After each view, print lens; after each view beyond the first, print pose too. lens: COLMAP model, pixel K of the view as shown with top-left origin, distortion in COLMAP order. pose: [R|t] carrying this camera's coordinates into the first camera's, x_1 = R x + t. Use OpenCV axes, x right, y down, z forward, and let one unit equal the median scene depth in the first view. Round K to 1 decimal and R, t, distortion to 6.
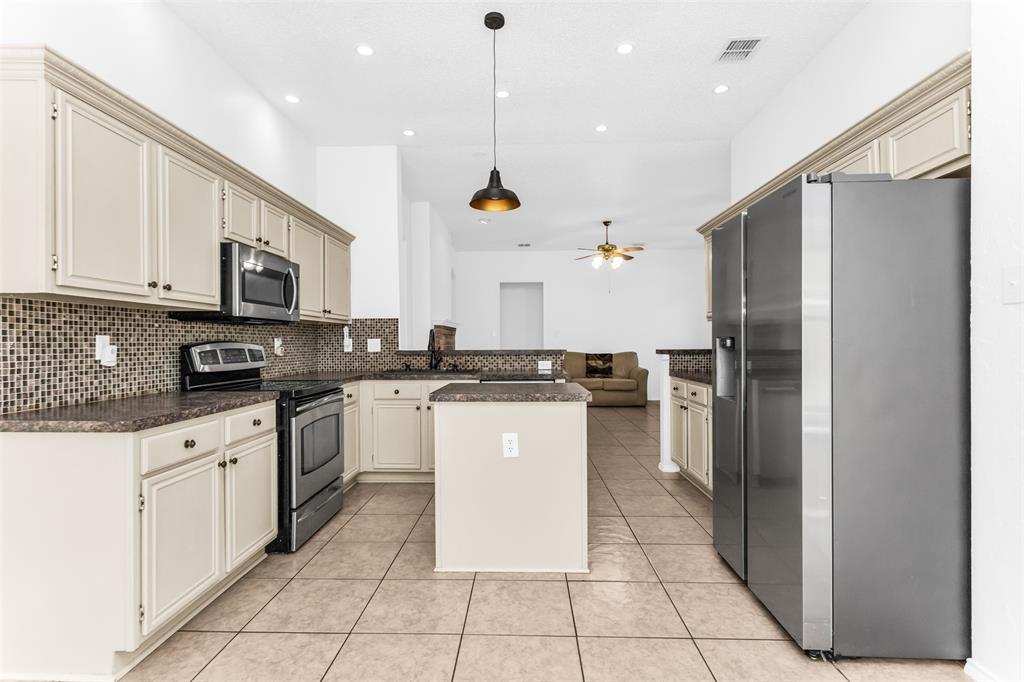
lens RADIAL K [[490.8, 0, 501.6], [0, 490.8, 344.6], [0, 0, 1]] dist [0.002429, 0.001726]
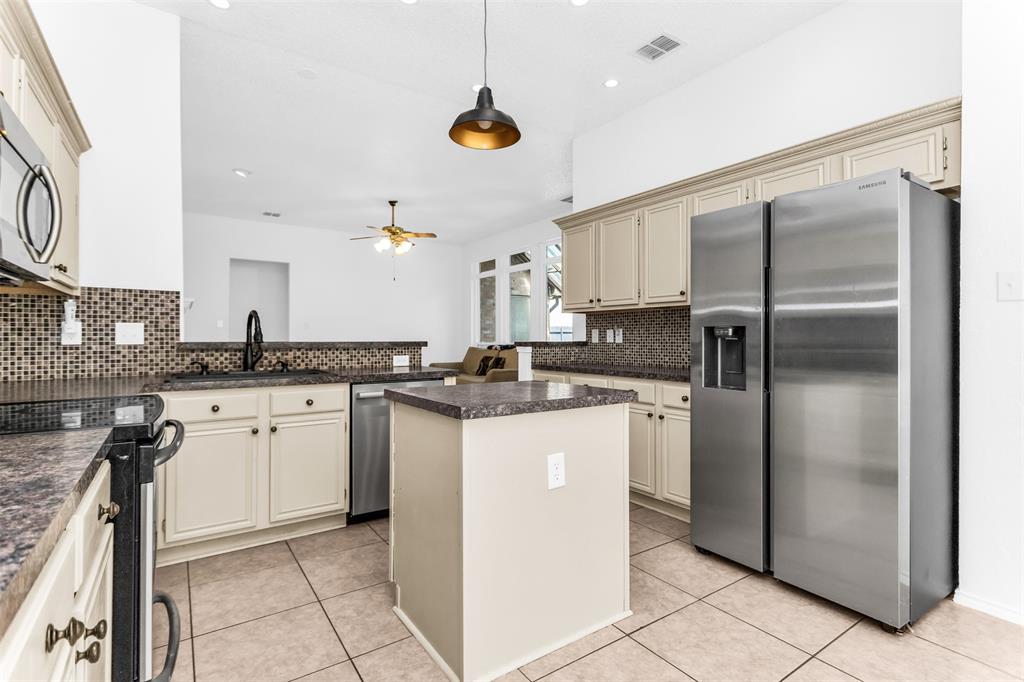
lens RADIAL K [[490.8, 0, 511.0], [0, 490.8, 335.7], [0, 0, 1]] dist [0.002429, 0.001726]
pose [[0.803286, 0.009536, 0.595517, -0.246510], [-0.003917, 0.999935, -0.010728, 0.008660], [-0.595580, 0.006285, 0.803271, 0.246751]]
